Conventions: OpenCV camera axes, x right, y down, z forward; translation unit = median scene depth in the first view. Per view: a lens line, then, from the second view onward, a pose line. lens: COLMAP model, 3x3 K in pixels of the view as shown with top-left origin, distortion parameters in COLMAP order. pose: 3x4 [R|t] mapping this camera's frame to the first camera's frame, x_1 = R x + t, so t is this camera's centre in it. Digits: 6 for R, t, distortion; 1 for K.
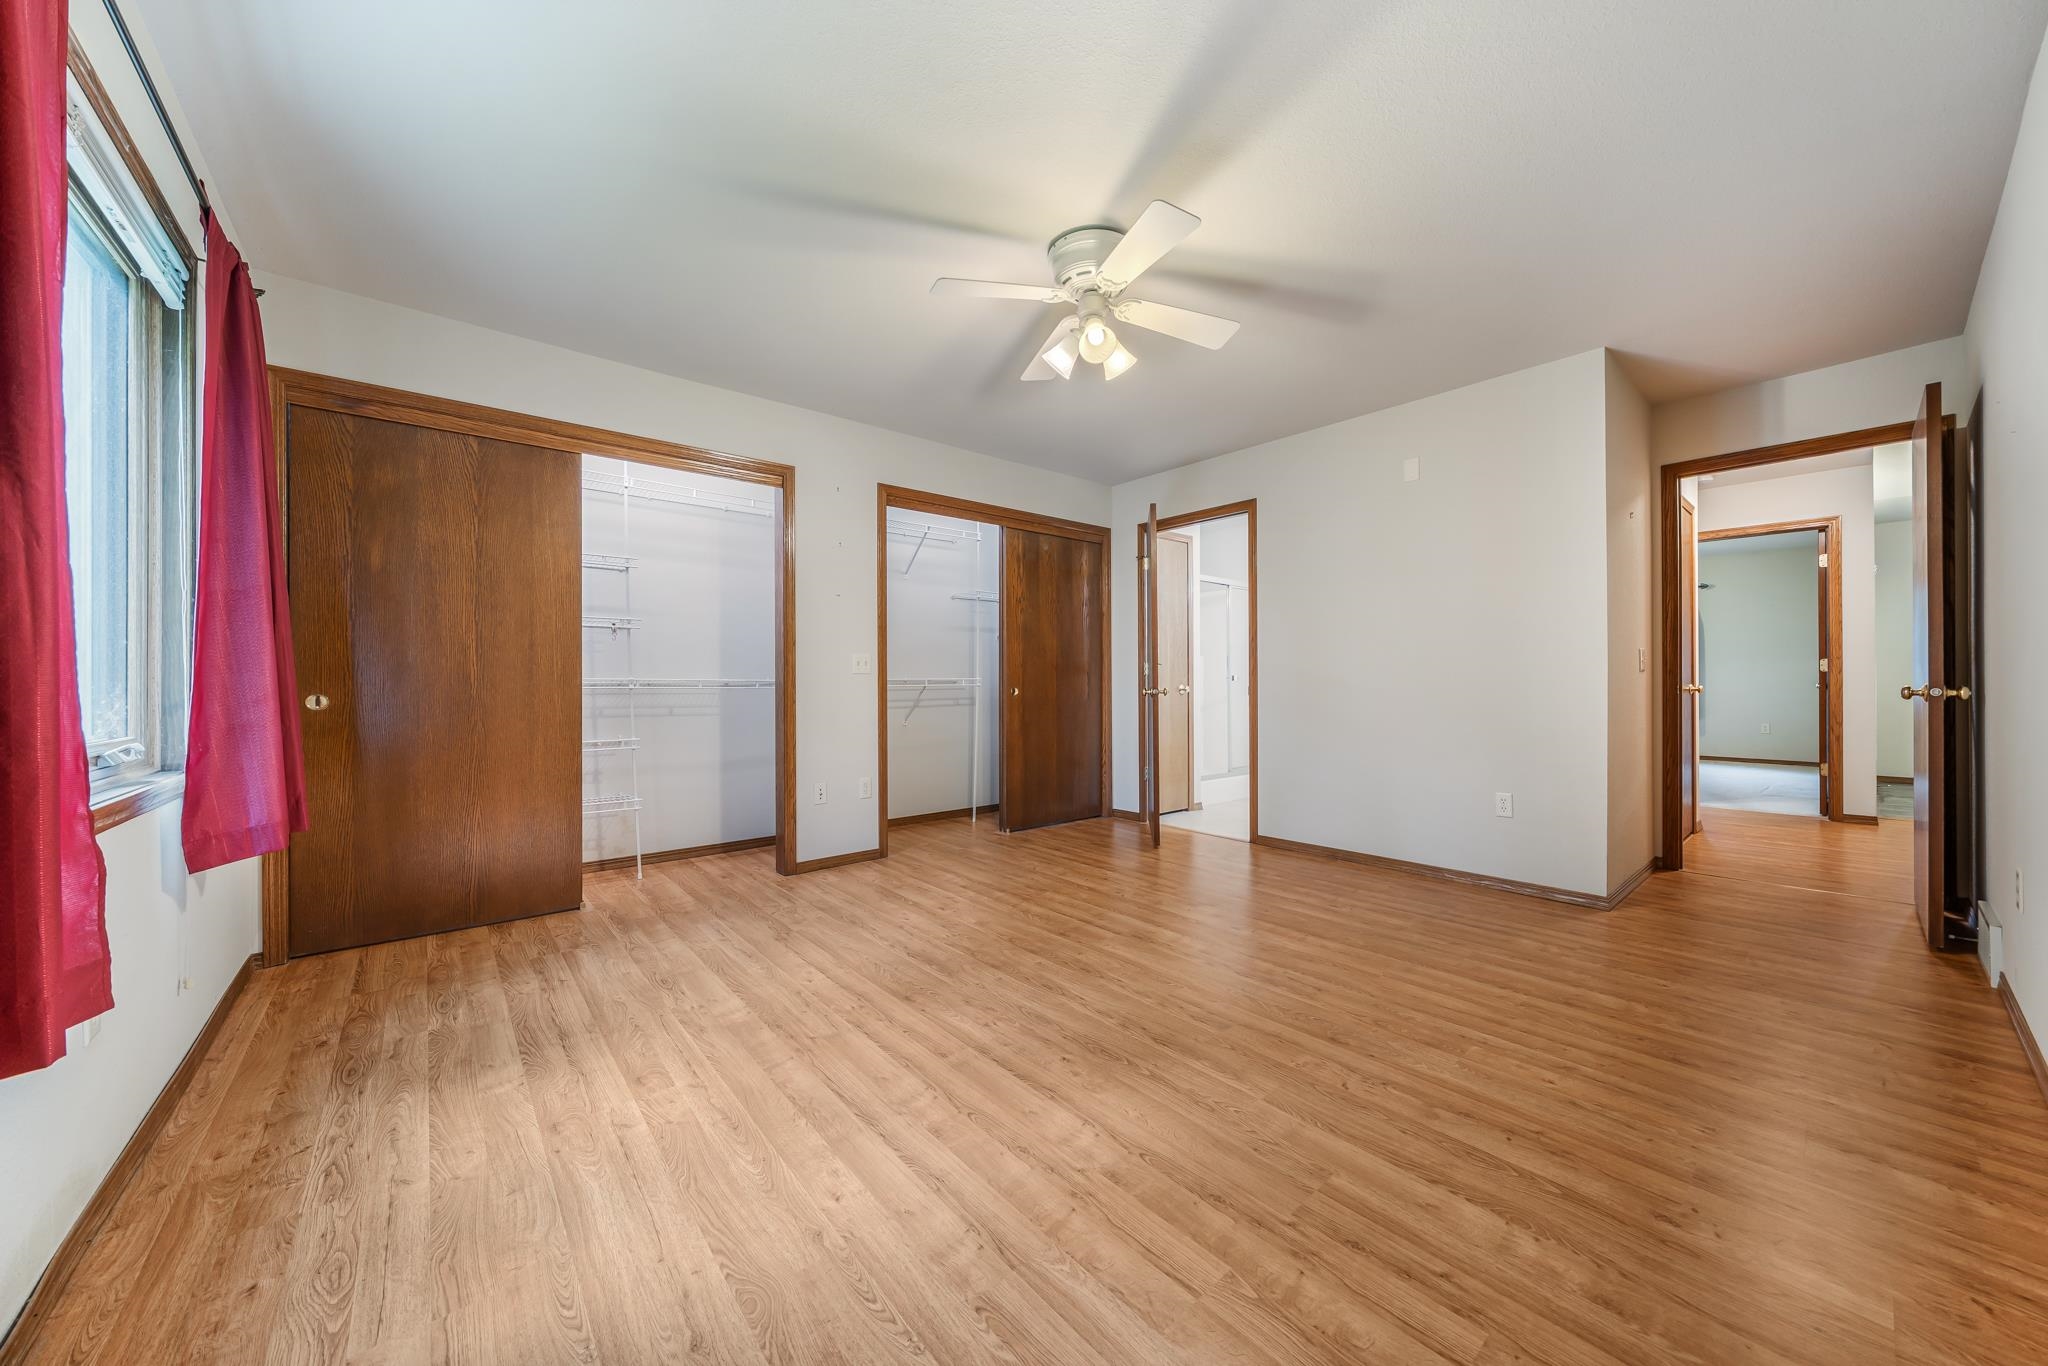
lens RADIAL K [[716.1, 0, 1012.3], [0, 716.1, 681.1], [0, 0, 1]] dist [-0.003441, -0.001149]
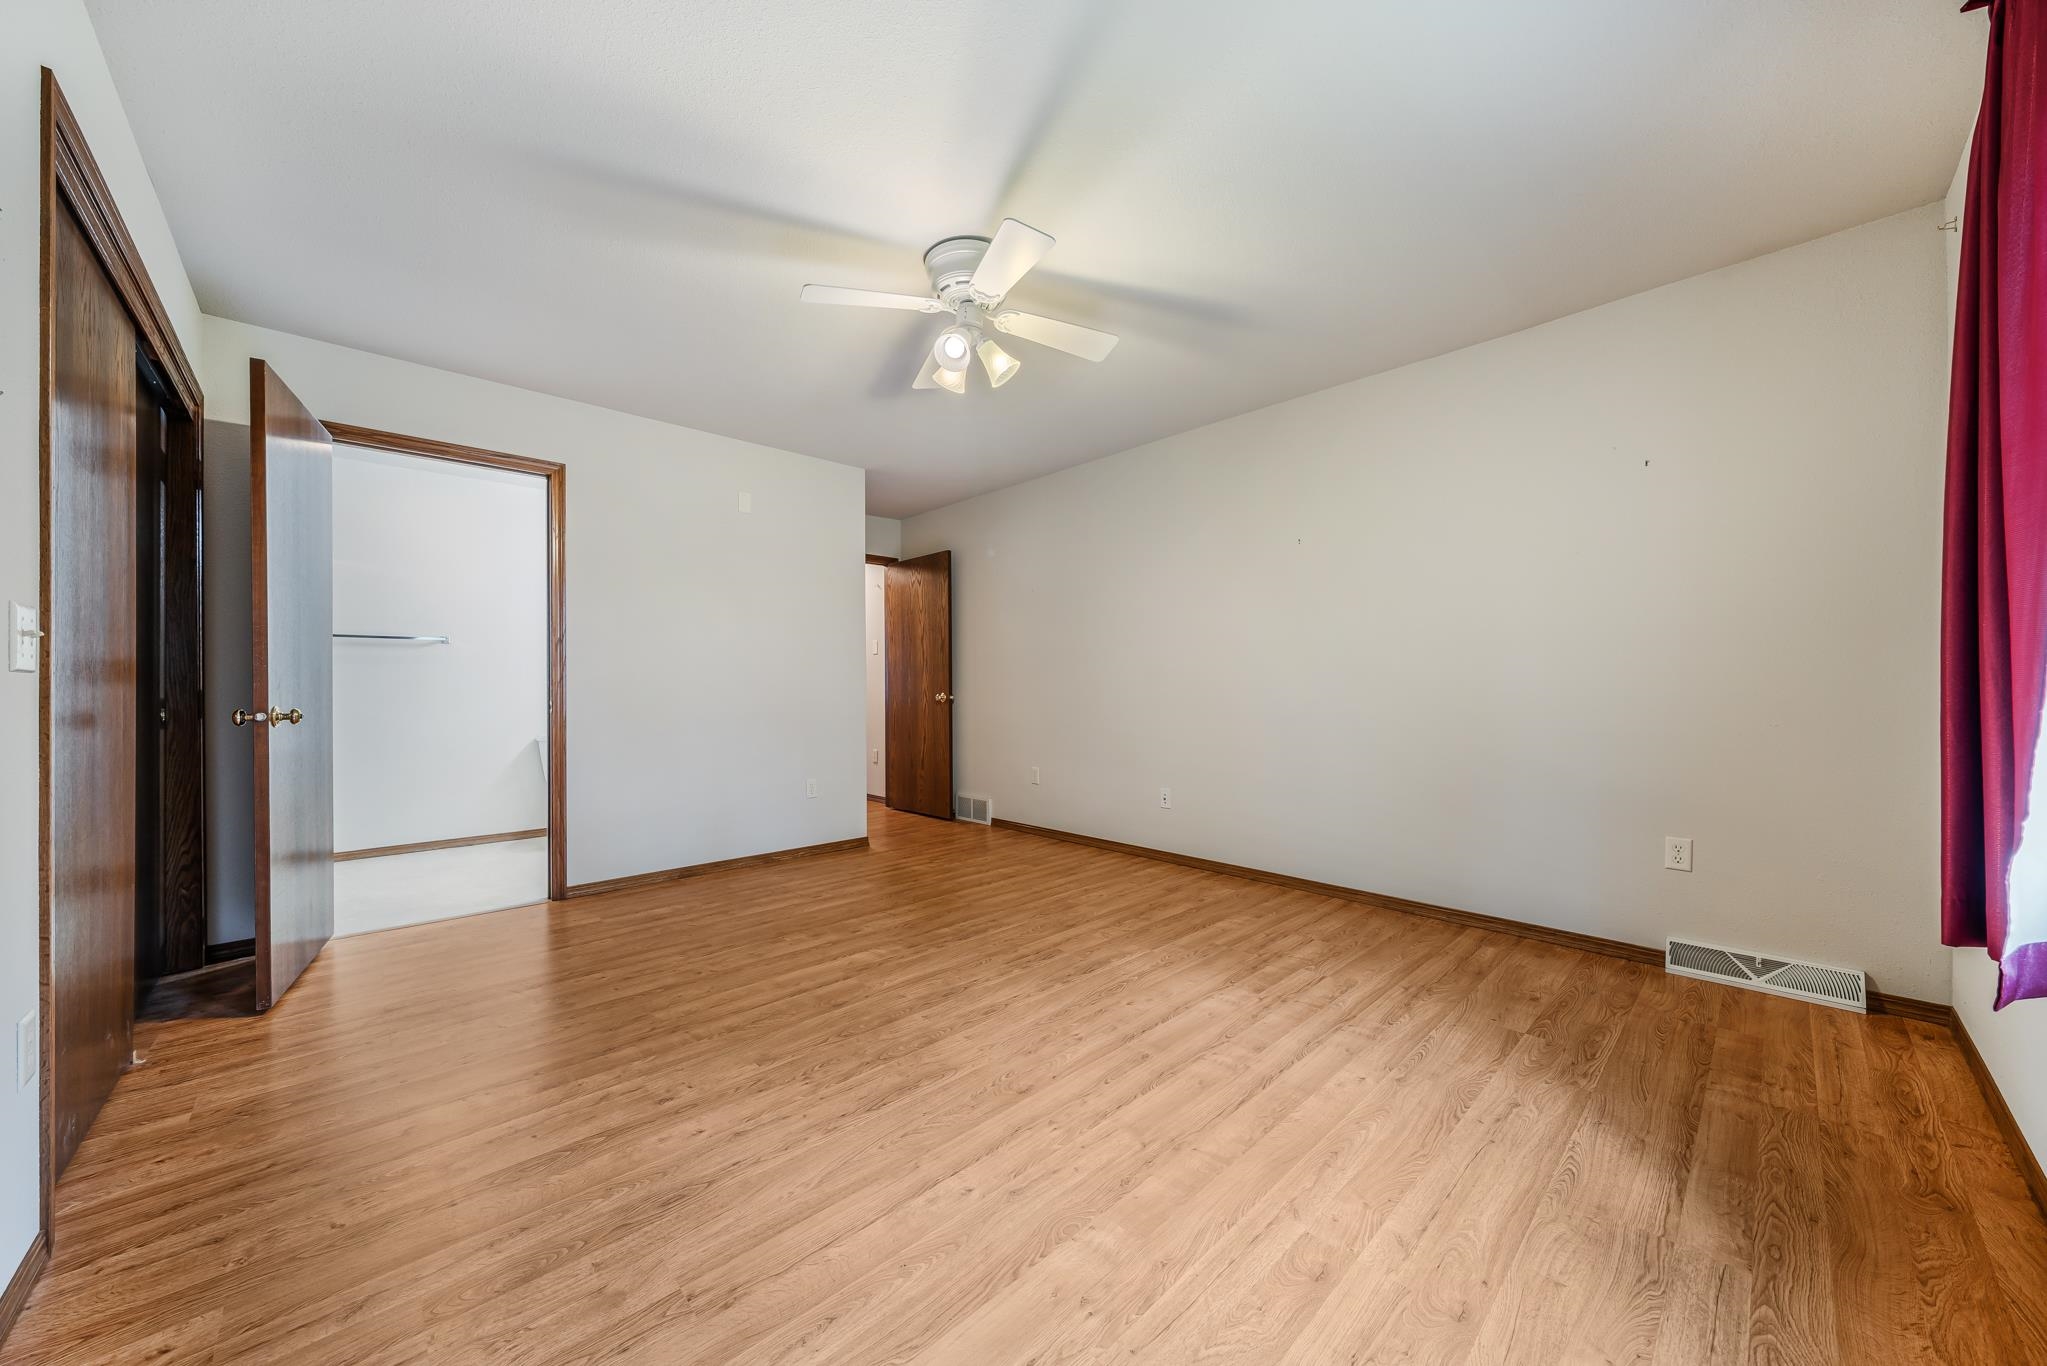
lens RADIAL K [[715.8, 0, 1023.6], [0, 715.8, 686.8], [0, 0, 1]] dist [-0.003441, -0.001149]
pose [[-0.065357, 0.006757, 0.997839, -1.108844], [0.006618, 0.999958, -0.006338, -0.000320], [-0.997840, 0.006190, -0.065399, 1.237114]]
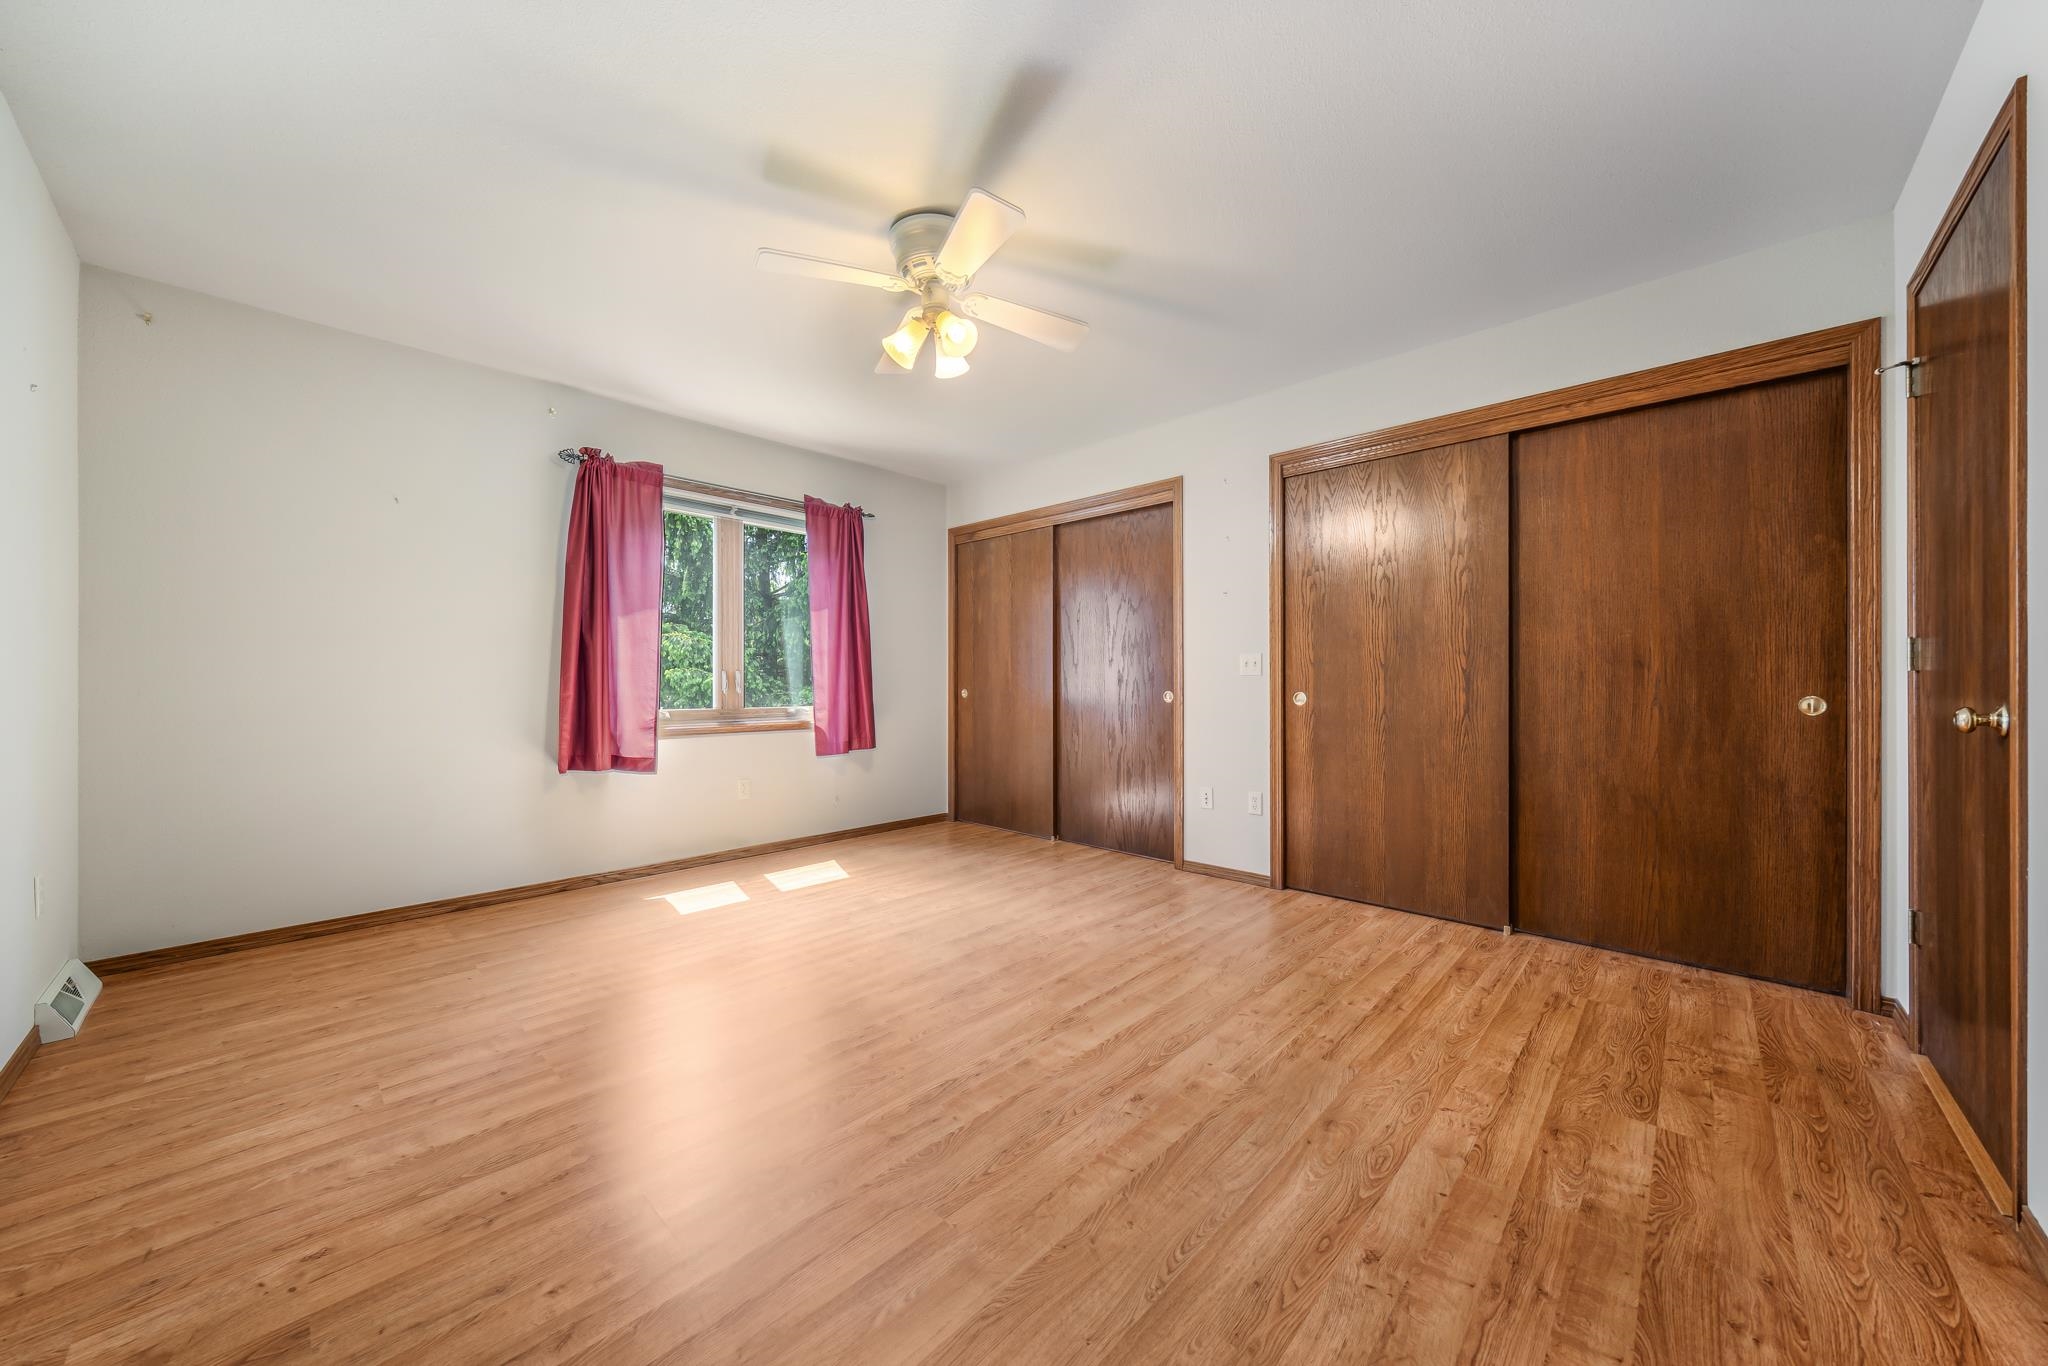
lens RADIAL K [[716.1, 0, 1016.9], [0, 716.1, 682.2], [0, 0, 1]] dist [-0.003441, -0.001149]
pose [[0.111931, 0.001616, -0.993715, 1.347841], [-0.001696, 0.999998, 0.001435, -0.007201], [0.993714, 0.001525, 0.111934, 1.249681]]
